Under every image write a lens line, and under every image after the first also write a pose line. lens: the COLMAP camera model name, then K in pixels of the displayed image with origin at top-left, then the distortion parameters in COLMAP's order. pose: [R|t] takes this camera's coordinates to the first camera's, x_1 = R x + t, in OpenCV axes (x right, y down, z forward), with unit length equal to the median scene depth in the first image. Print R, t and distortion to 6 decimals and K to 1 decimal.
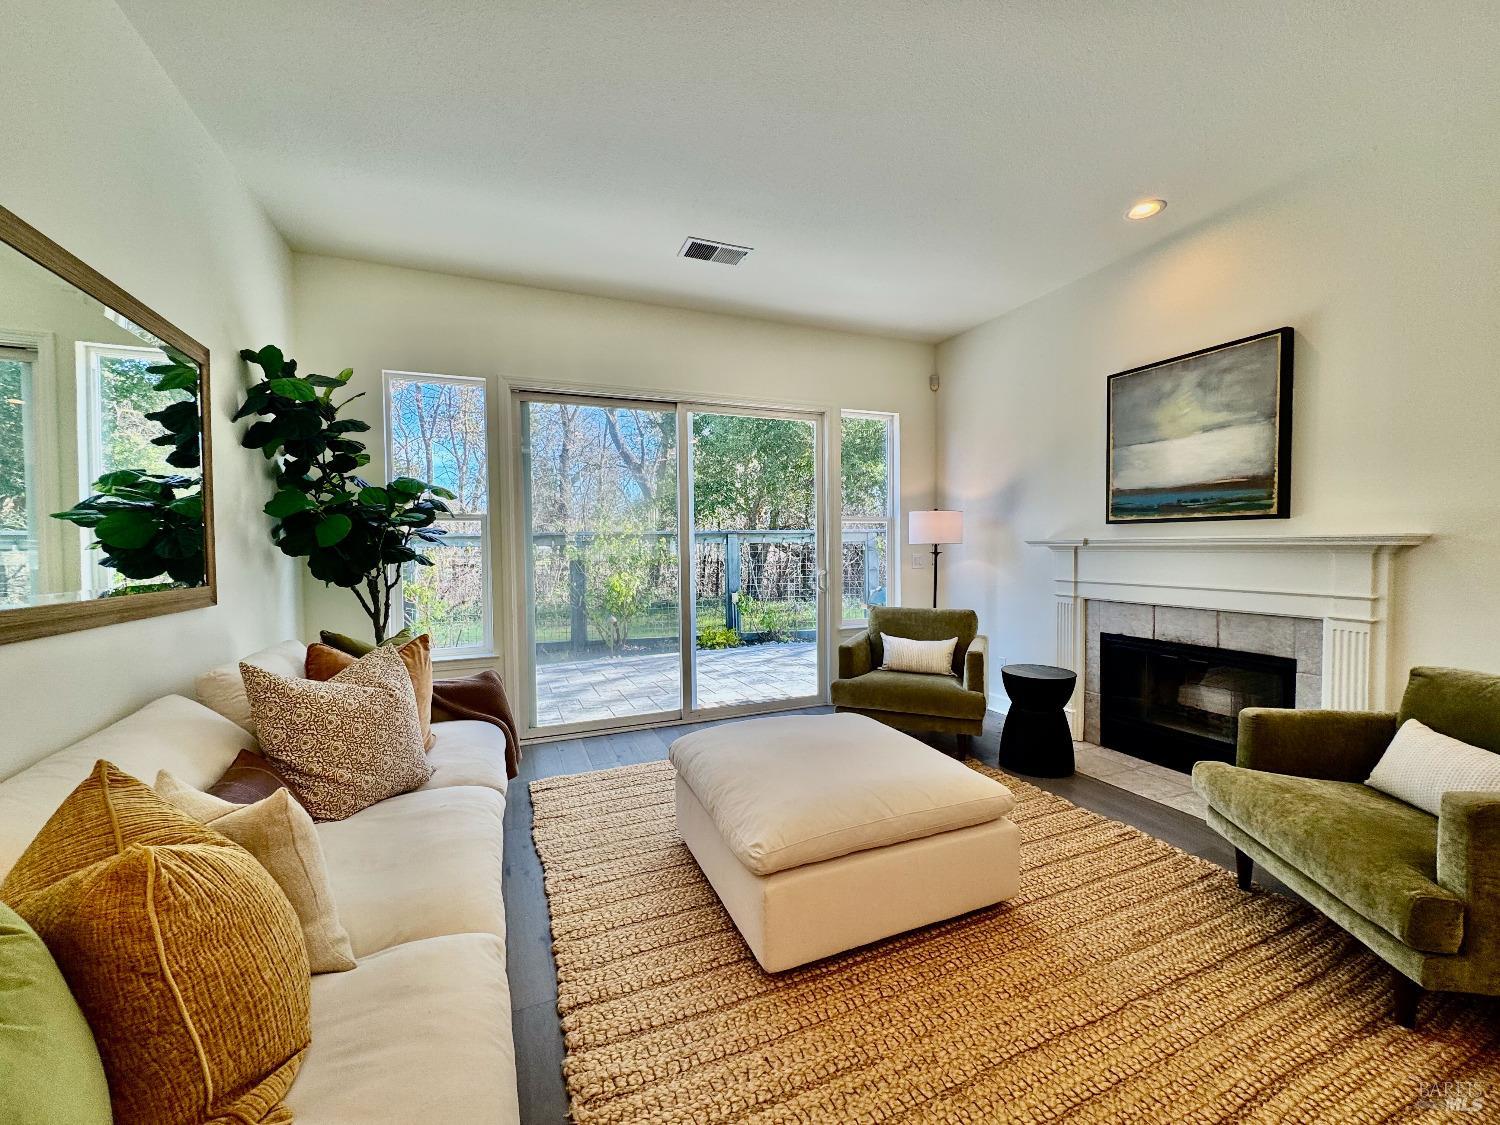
lens RADIAL K [[594.6, 0, 746.2], [0, 594.6, 557.6], [0, 0, 1]] dist [0.001193, 0.000502]
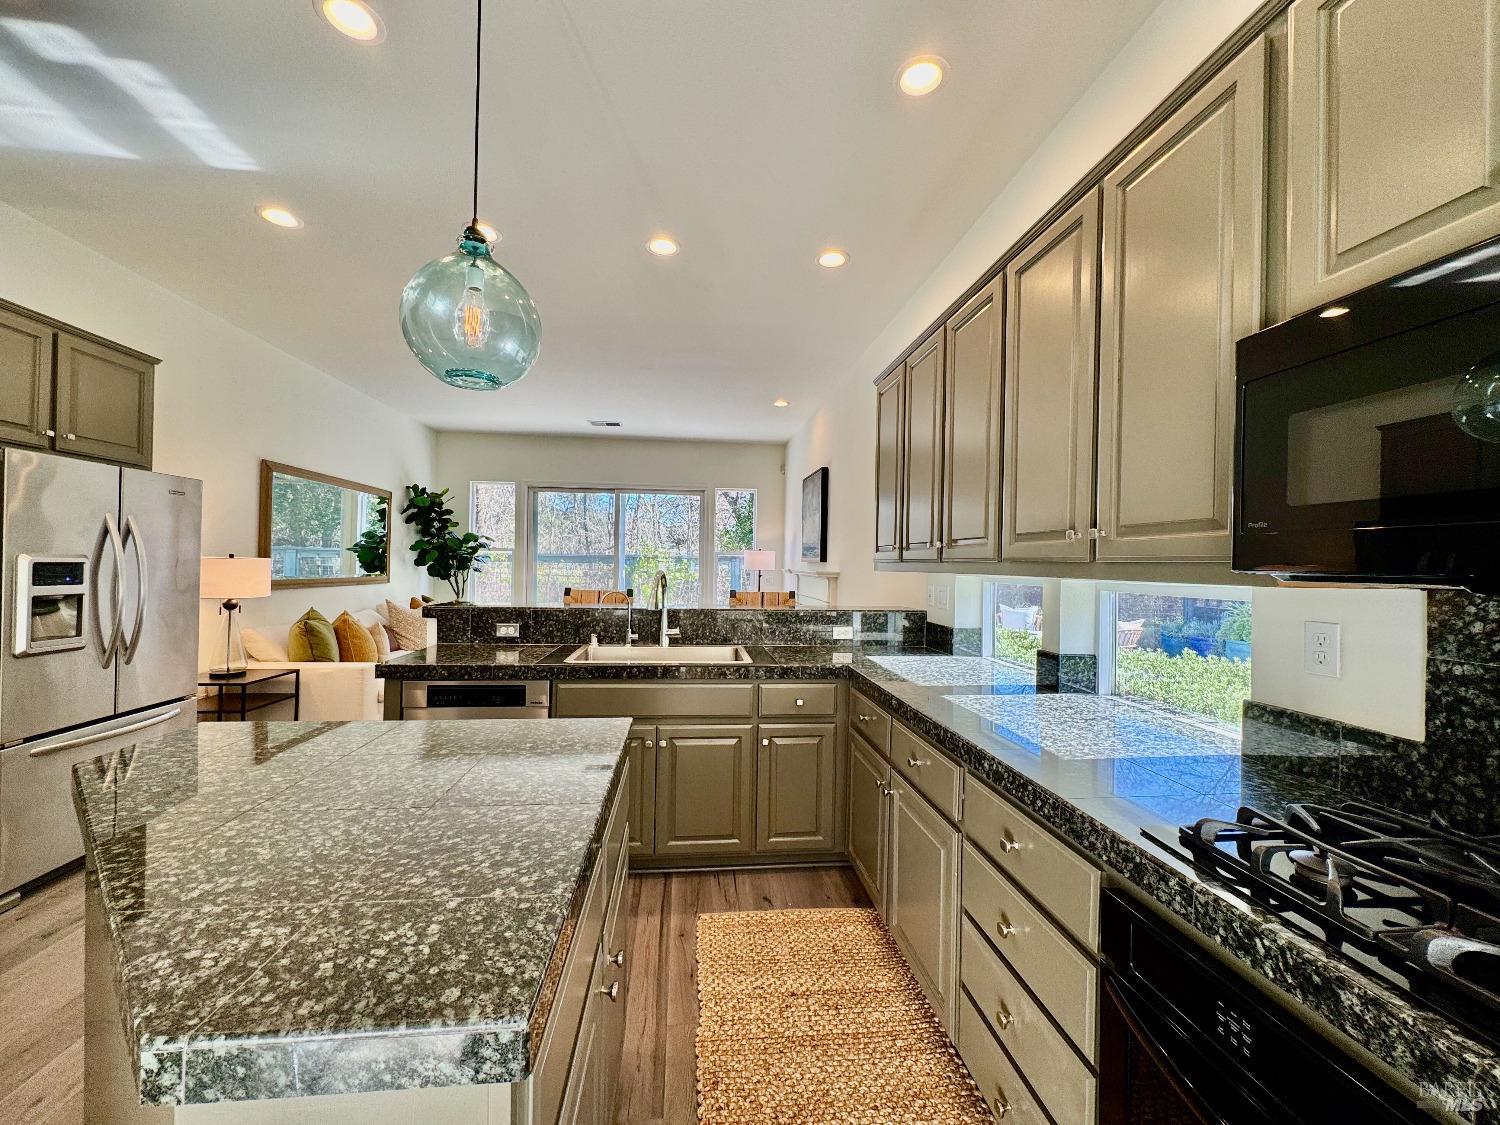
lens RADIAL K [[594.6, 0, 753.0], [0, 594.6, 564.1], [0, 0, 1]] dist [0.001193, 0.000502]
pose [[0.956307, 0.032843, -0.290514, 1.319973], [-0.041445, 0.998864, -0.023506, -0.006472], [0.289412, 0.034520, 0.956582, -1.004374]]
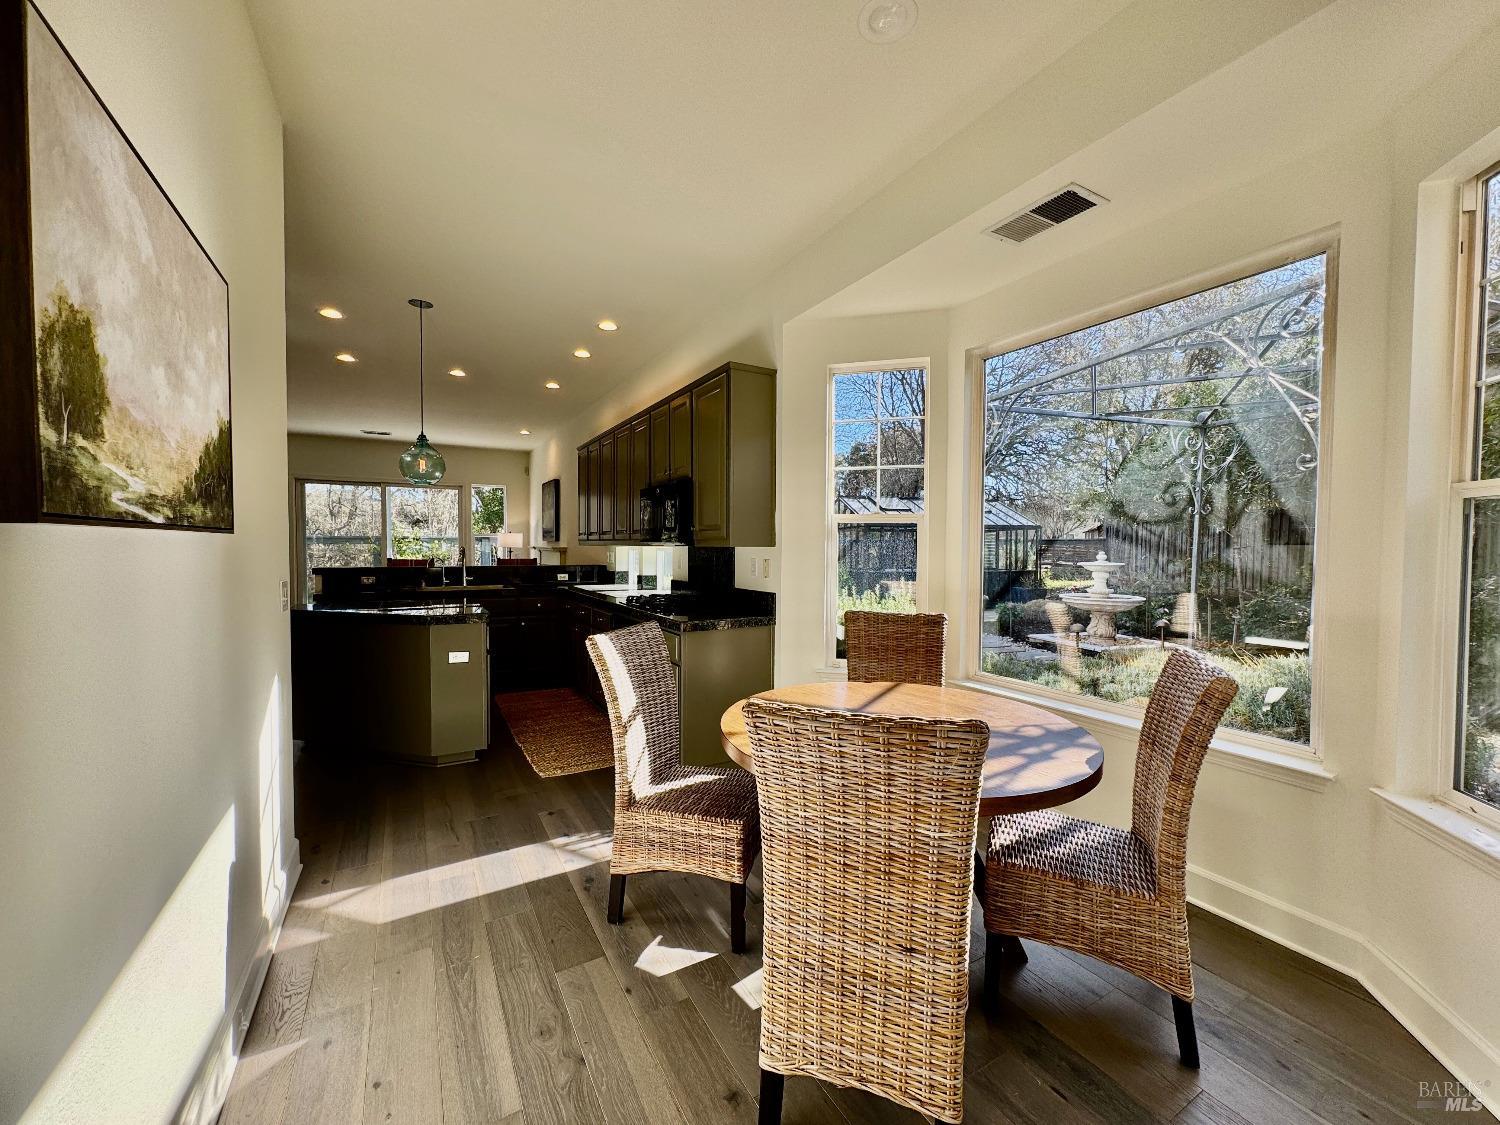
lens RADIAL K [[594.6, 0, 750.3], [0, 594.6, 564.7], [0, 0, 1]] dist [0.001193, 0.000502]
pose [[0.993125, 0.019129, 0.115481, 1.612480], [-0.019365, 0.999812, 0.000925, 0.030062], [-0.115442, -0.003155, 0.993309, -2.225519]]
